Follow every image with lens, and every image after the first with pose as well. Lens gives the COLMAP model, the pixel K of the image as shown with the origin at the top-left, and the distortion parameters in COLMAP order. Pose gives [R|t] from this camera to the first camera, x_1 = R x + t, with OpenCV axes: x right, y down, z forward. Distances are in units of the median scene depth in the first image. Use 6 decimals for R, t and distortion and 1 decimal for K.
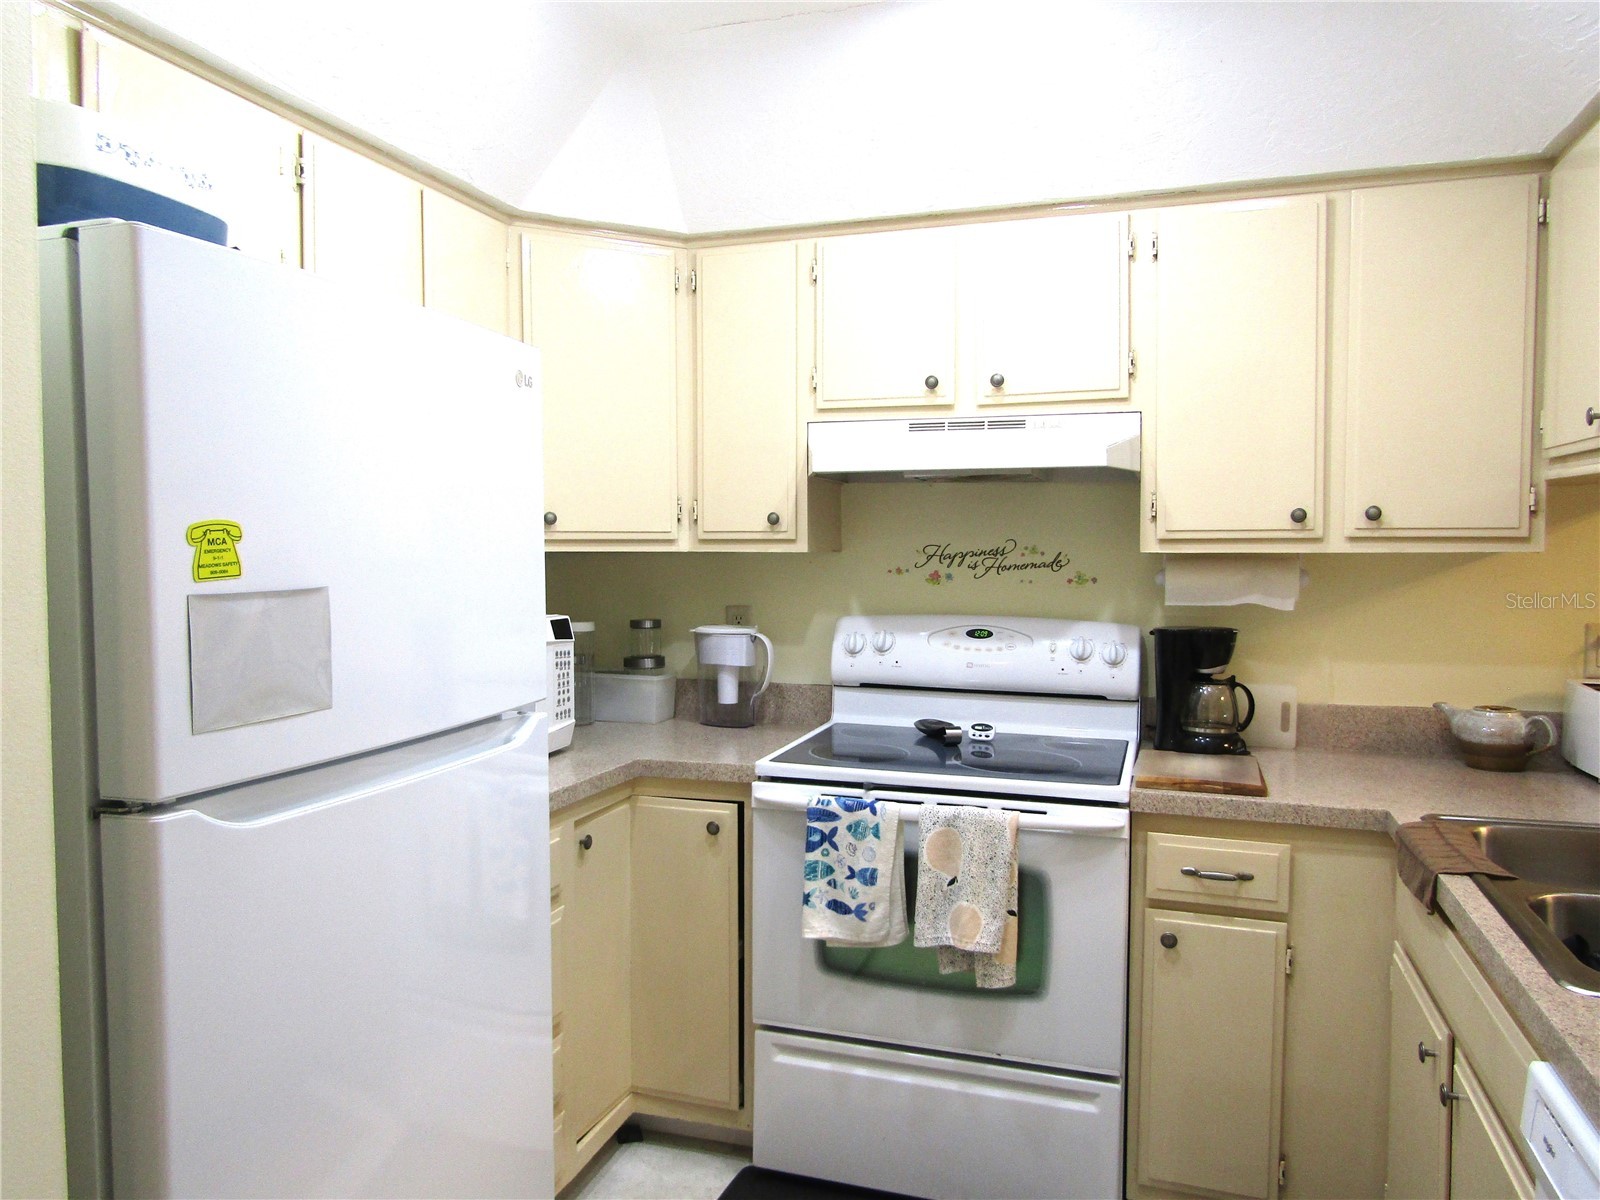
lens RADIAL K [[1145.8, 0, 806.0], [0, 1145.8, 601.8], [0, 0, 1]] dist [0.000849, -0.000209]
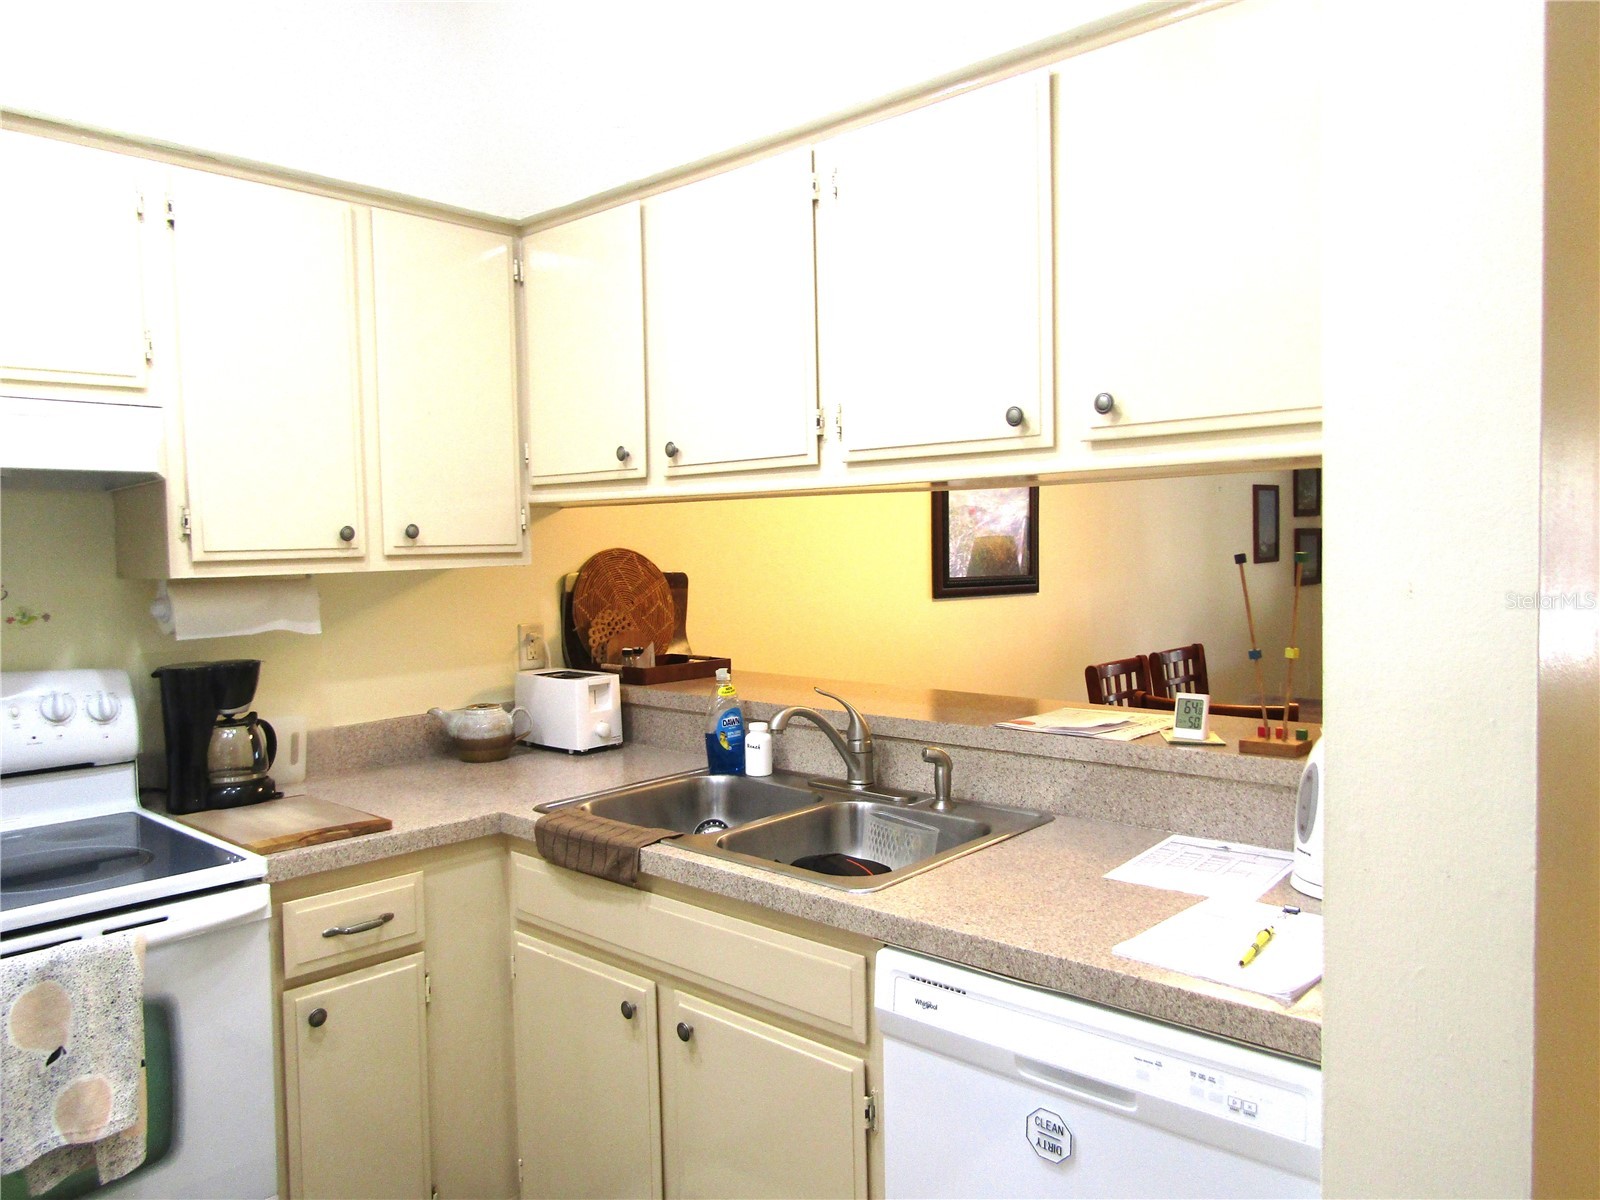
lens RADIAL K [[1144.1, 0, 799.0], [0, 1144.1, 598.9], [0, 0, 1]] dist [-0.007131, 0.002801]
pose [[0.403035, -0.053405, 0.913625, -0.282399], [0.066786, 0.997351, 0.028838, -0.022338], [-0.912744, 0.049394, 0.405534, 0.260400]]
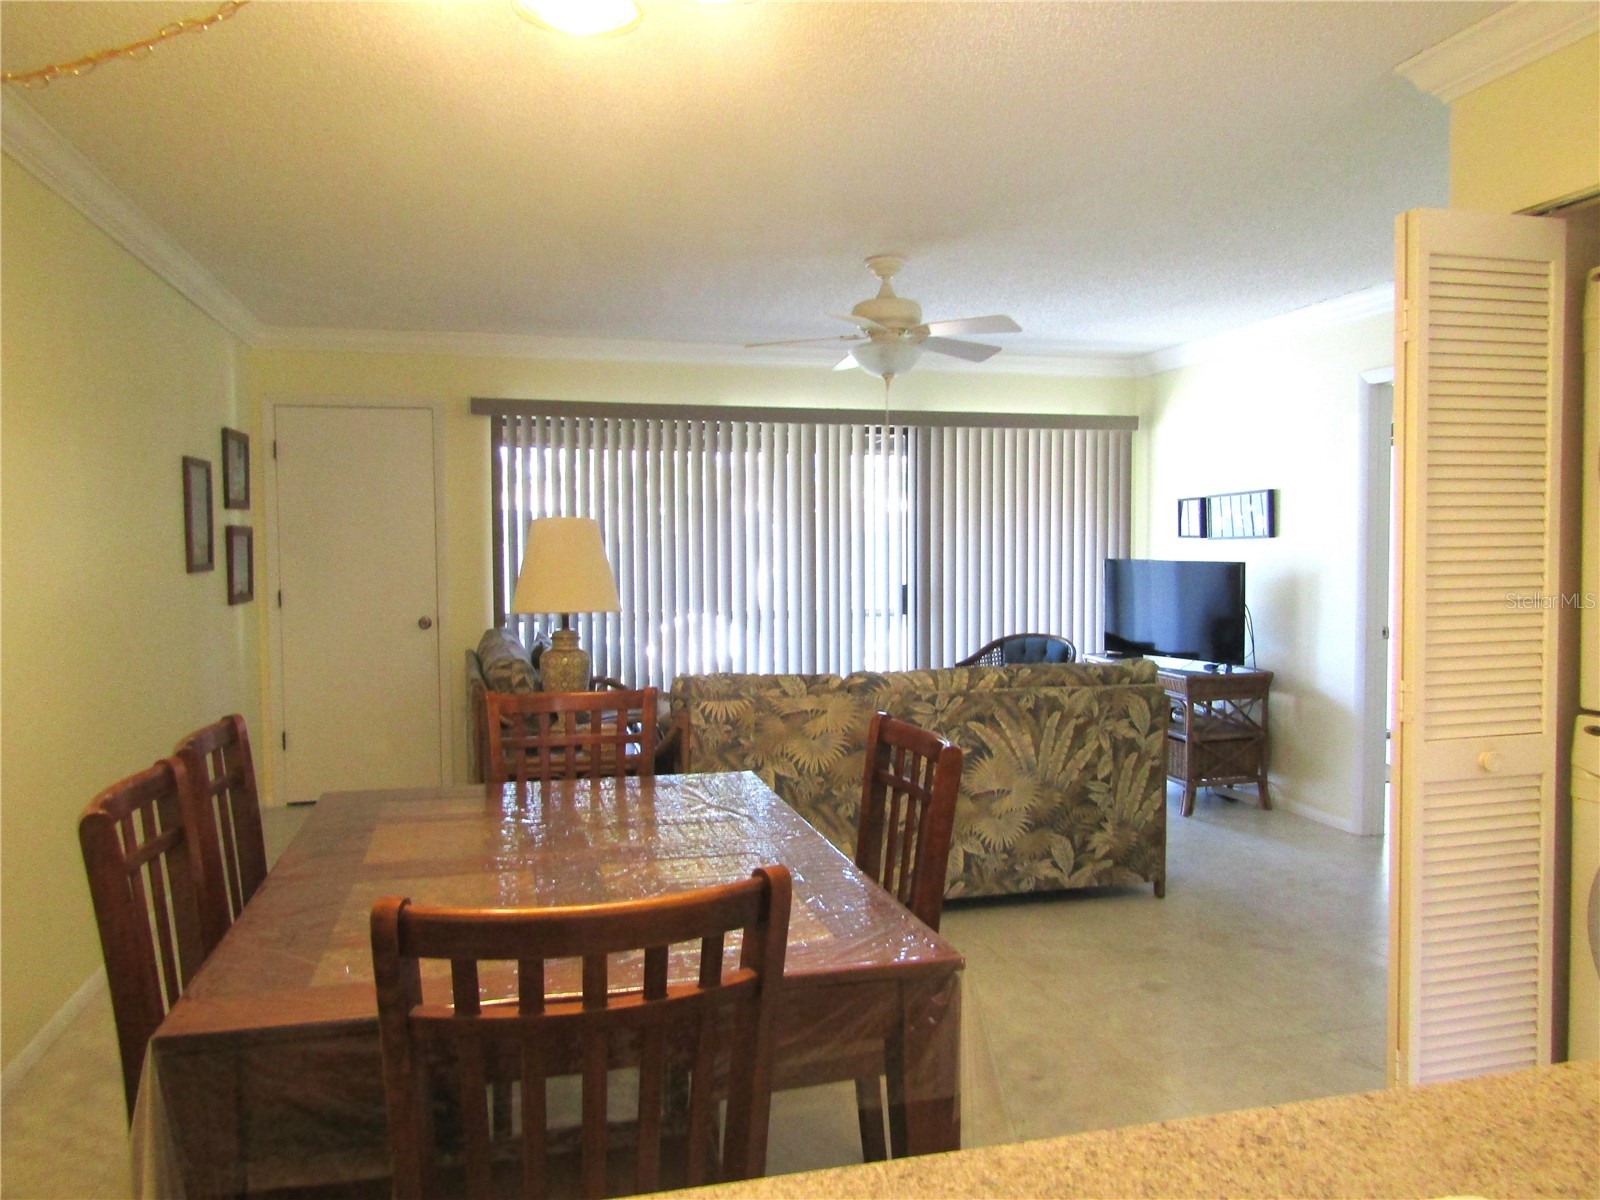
lens RADIAL K [[1144.9, 0, 804.9], [0, 1144.9, 600.0], [0, 0, 1]] dist [-0.006189, 0.005248]
pose [[-0.543669, -0.037881, 0.838444, 0.567600], [0.046531, 0.996084, 0.075175, -0.004331], [-0.838009, 0.079884, -0.539778, 0.535650]]
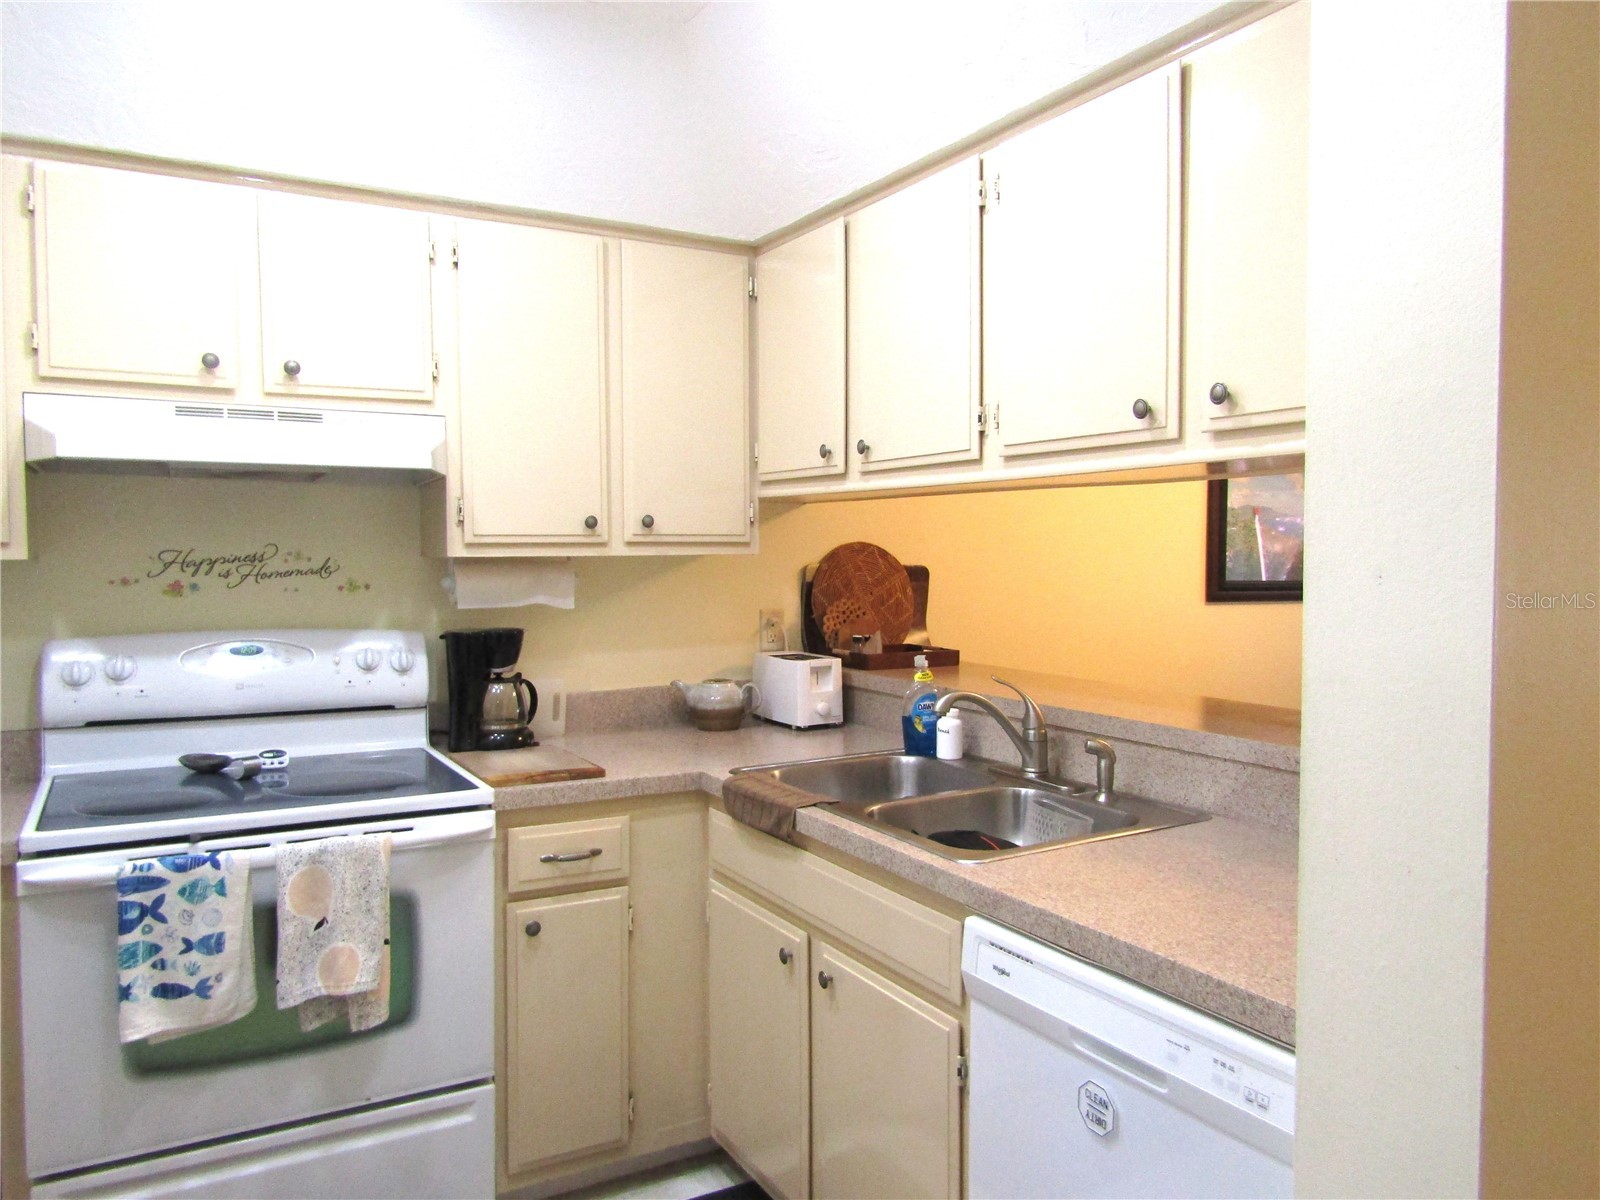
lens RADIAL K [[1142.8, 0, 801.1], [0, 1142.8, 599.7], [0, 0, 1]] dist [-0.003992, -0.001008]
pose [[0.665991, -0.033913, 0.745188, -0.252518], [0.040694, 0.999130, 0.009100, -0.002007], [-0.744849, 0.024265, 0.666792, 0.107165]]
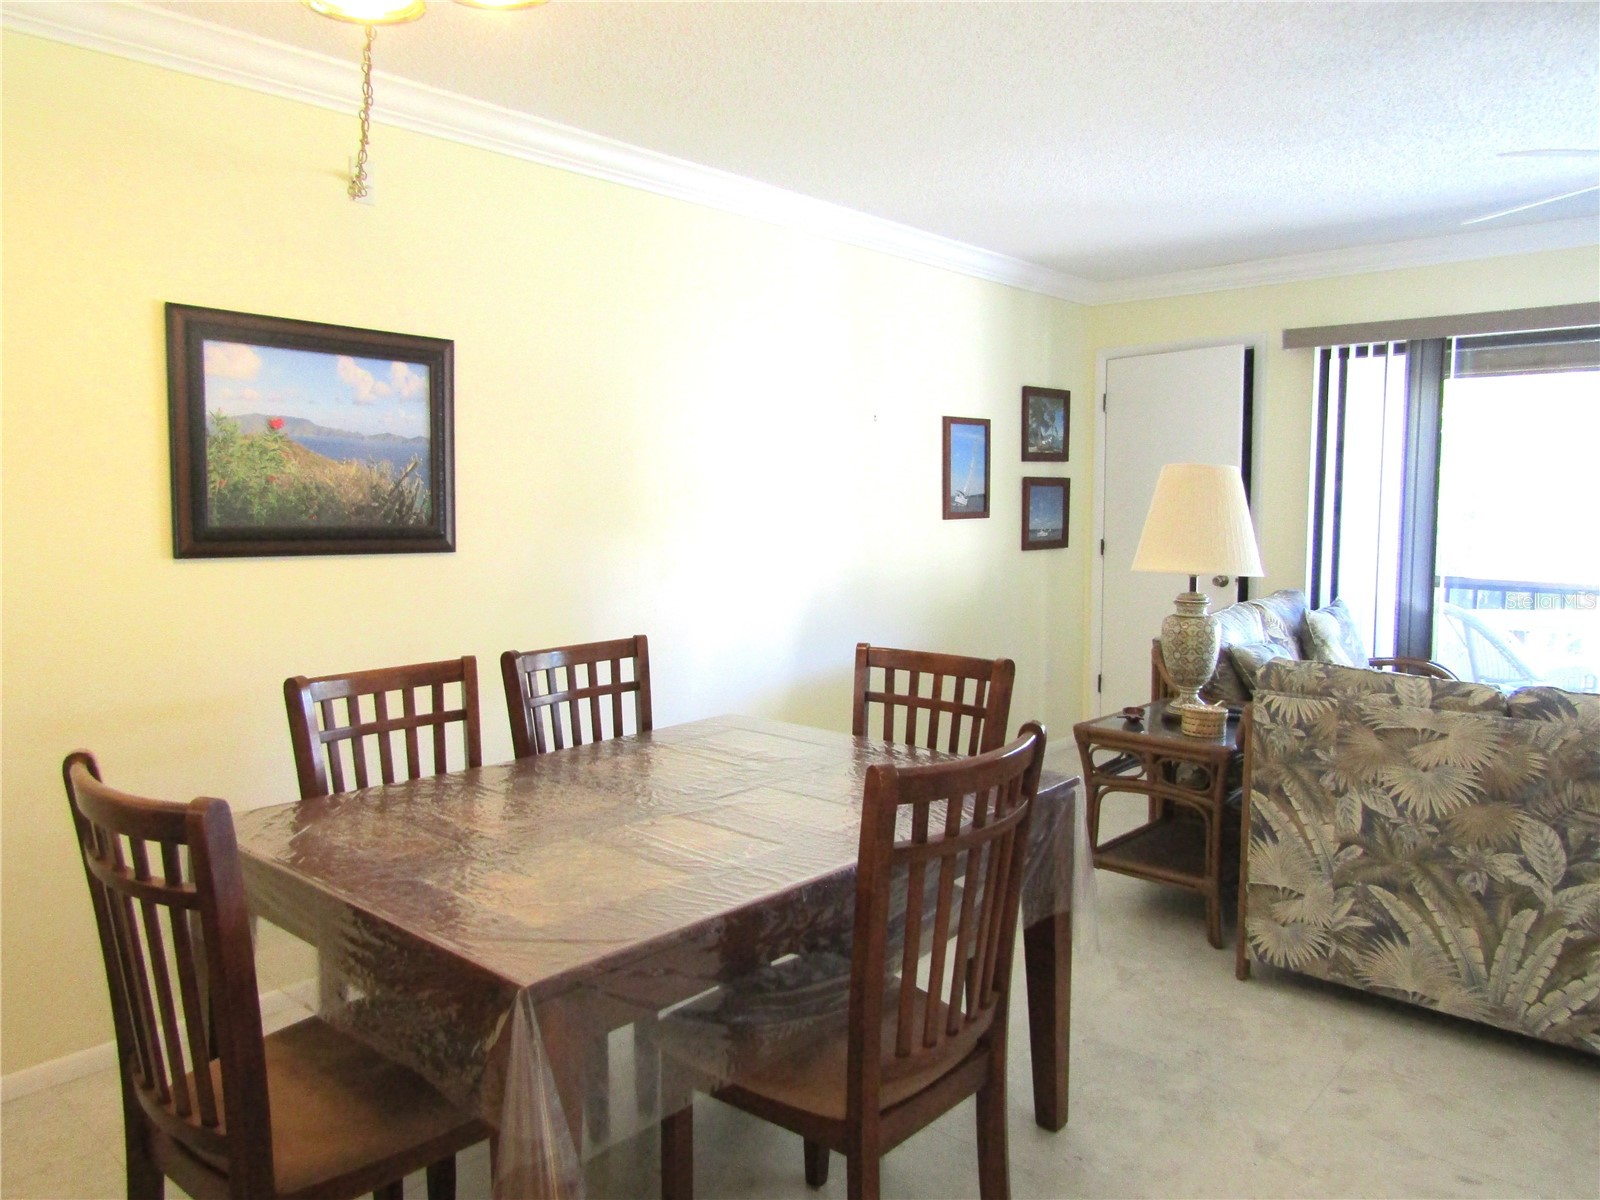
lens RADIAL K [[1144.9, 0, 804.9], [0, 1144.9, 600.0], [0, 0, 1]] dist [-0.006189, 0.005248]
pose [[0.387235, -0.083205, 0.918219, 0.625016], [0.047089, 0.996405, 0.070432, 0.032079], [-0.920778, 0.015964, 0.389761, -0.210398]]
